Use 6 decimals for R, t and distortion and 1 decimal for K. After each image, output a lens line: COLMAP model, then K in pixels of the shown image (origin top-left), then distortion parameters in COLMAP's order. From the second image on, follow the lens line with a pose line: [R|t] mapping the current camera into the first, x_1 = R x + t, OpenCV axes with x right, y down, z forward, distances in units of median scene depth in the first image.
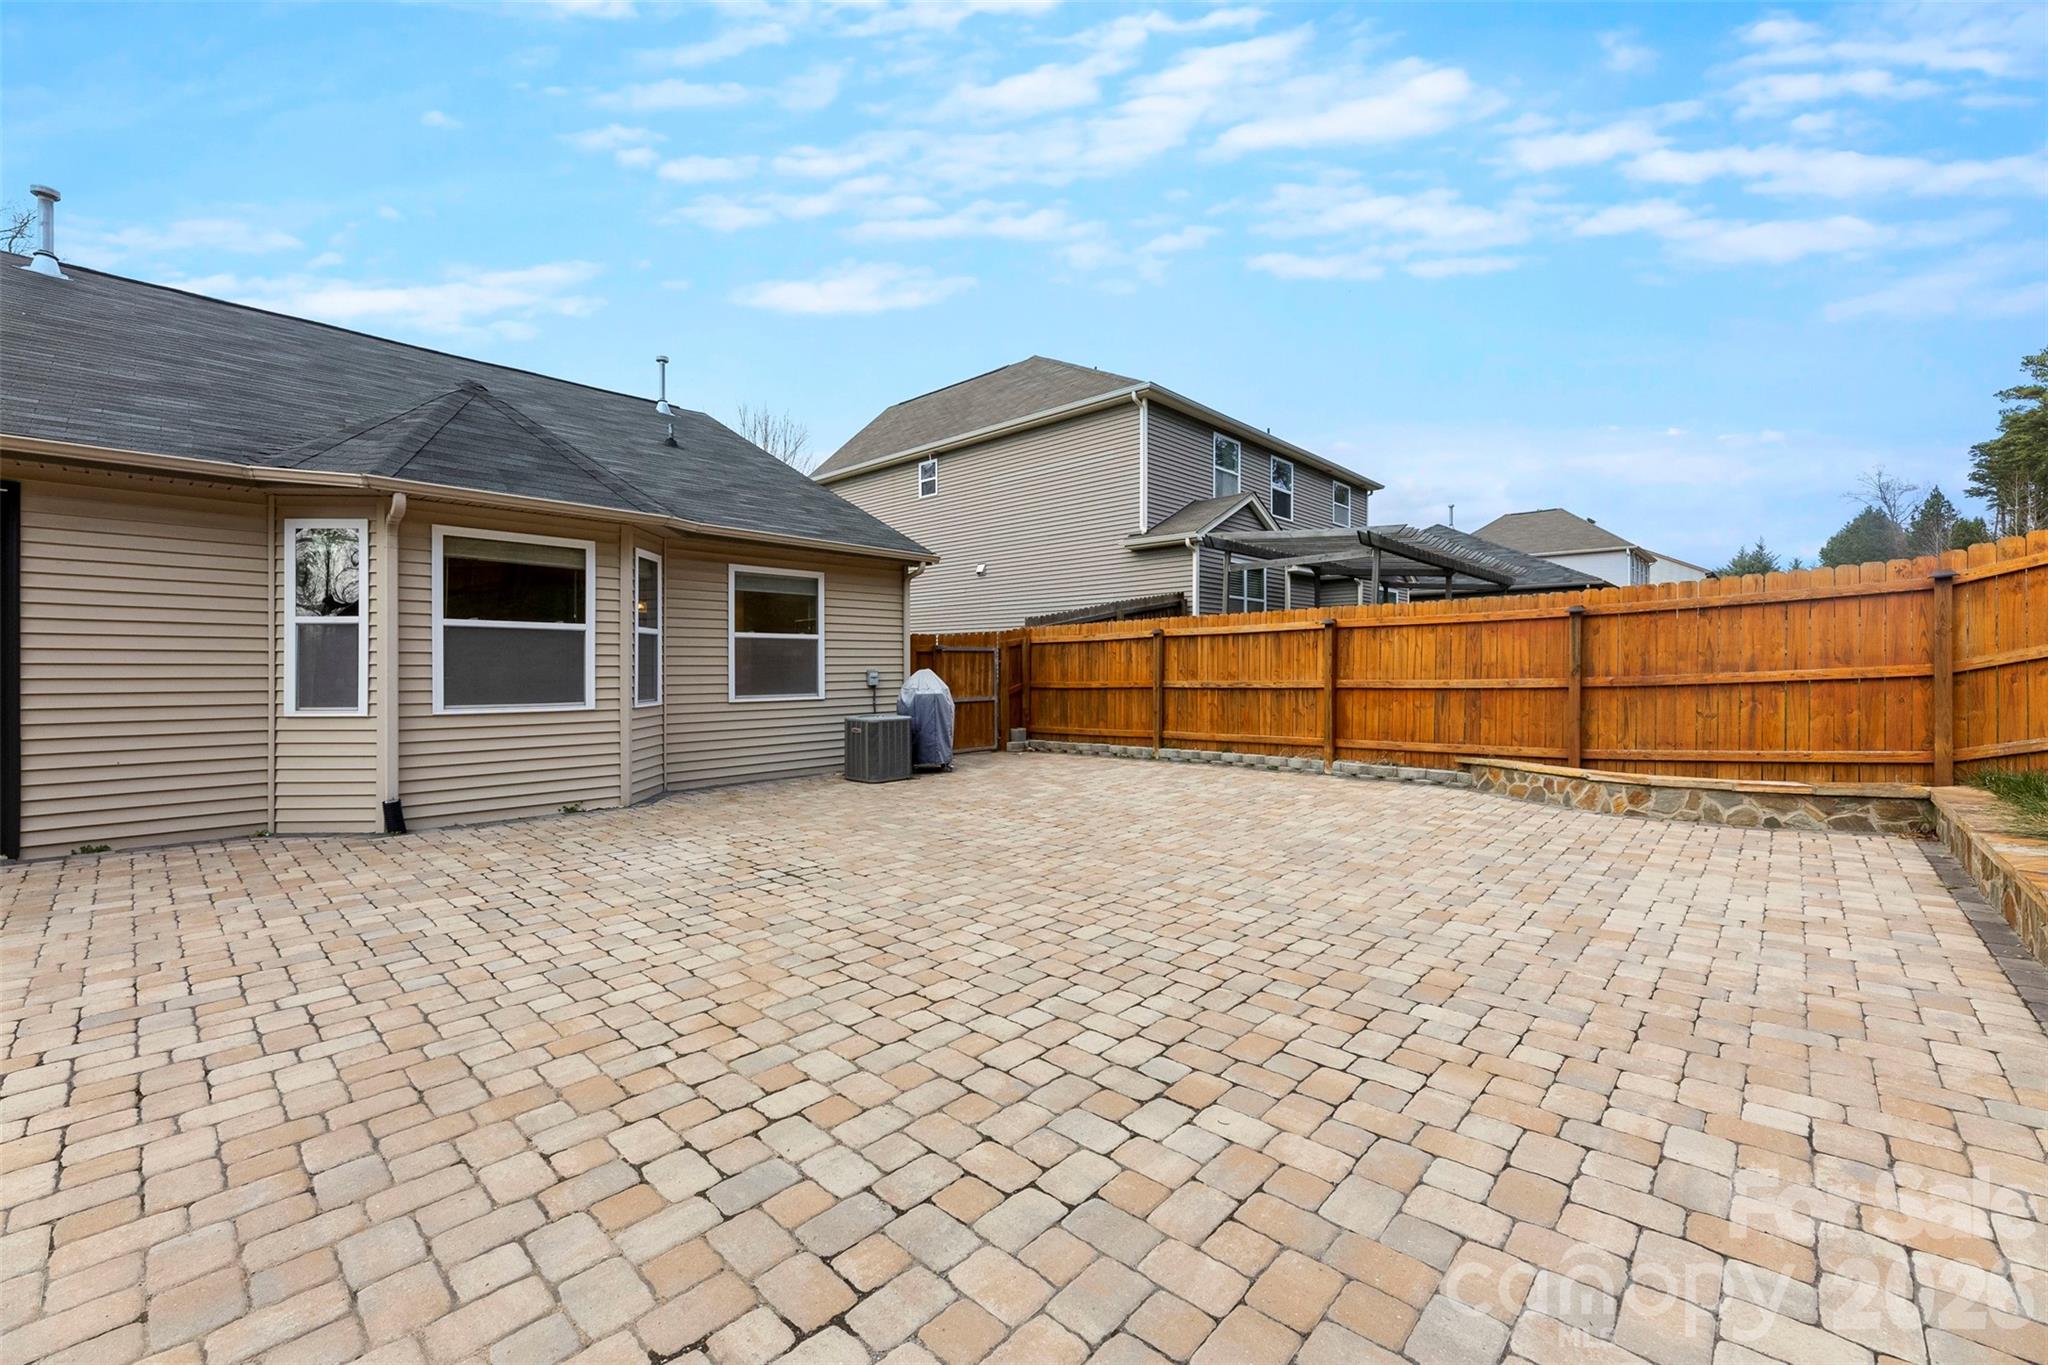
lens RADIAL K [[828.1, 0, 1021.7], [0, 828.1, 670.3], [0, 0, 1]] dist [-0.000462, 0.000137]
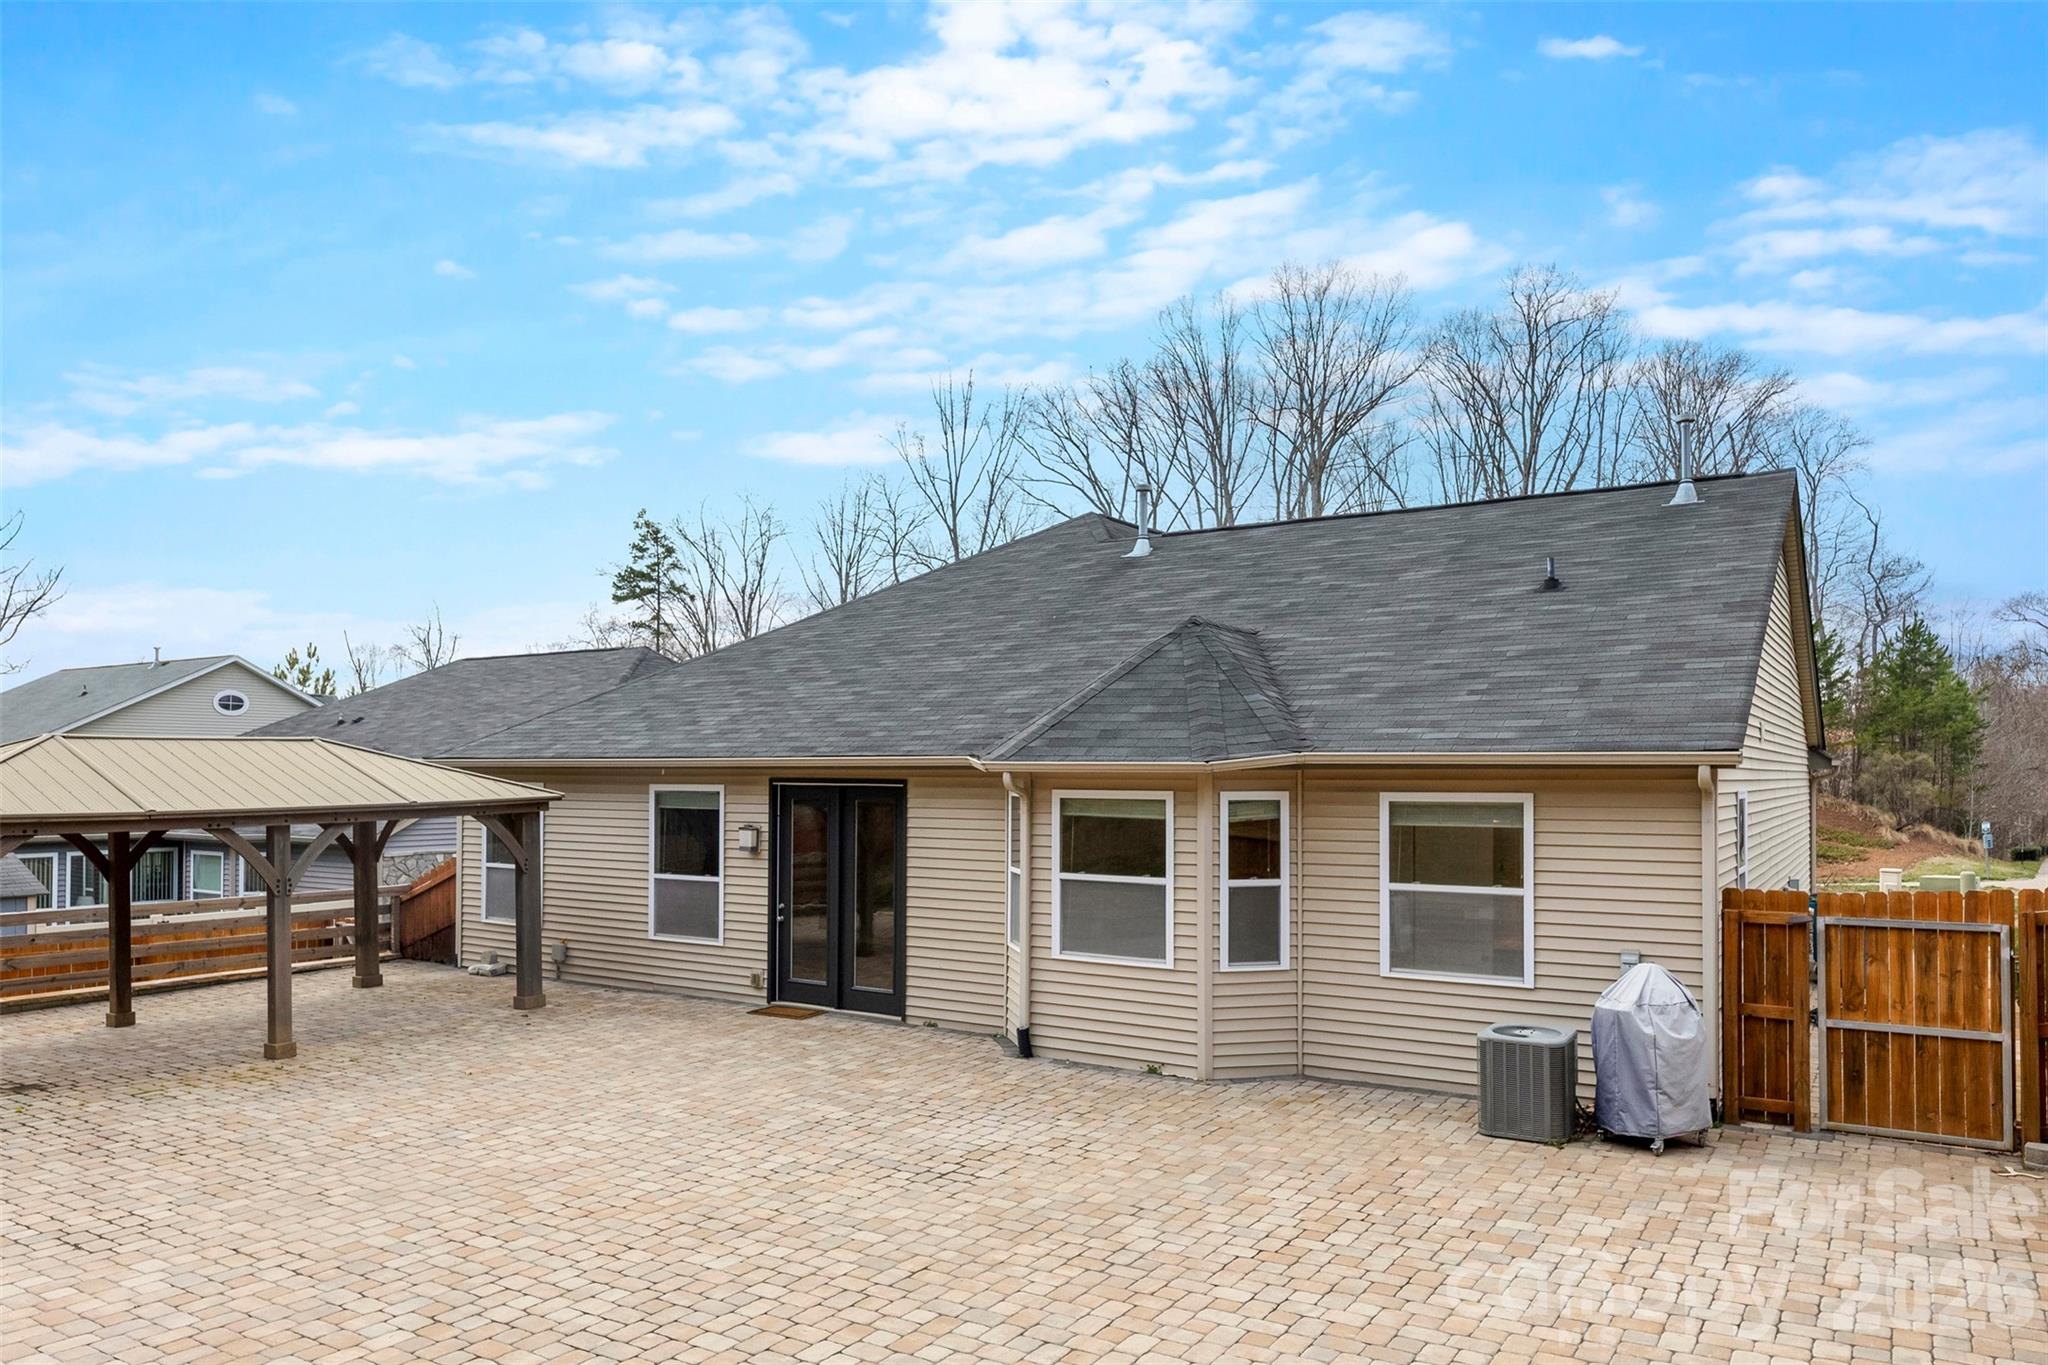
lens RADIAL K [[1370.4, 0, 1026.5], [0, 1370.4, 747.7], [0, 0, 1]] dist [0.000836, -0.001684]
pose [[0.176522, -0.016240, -0.984163, 0.953252], [-0.004088, 0.999843, -0.017232, -0.169950], [0.984288, 0.007065, 0.176428, 0.535310]]
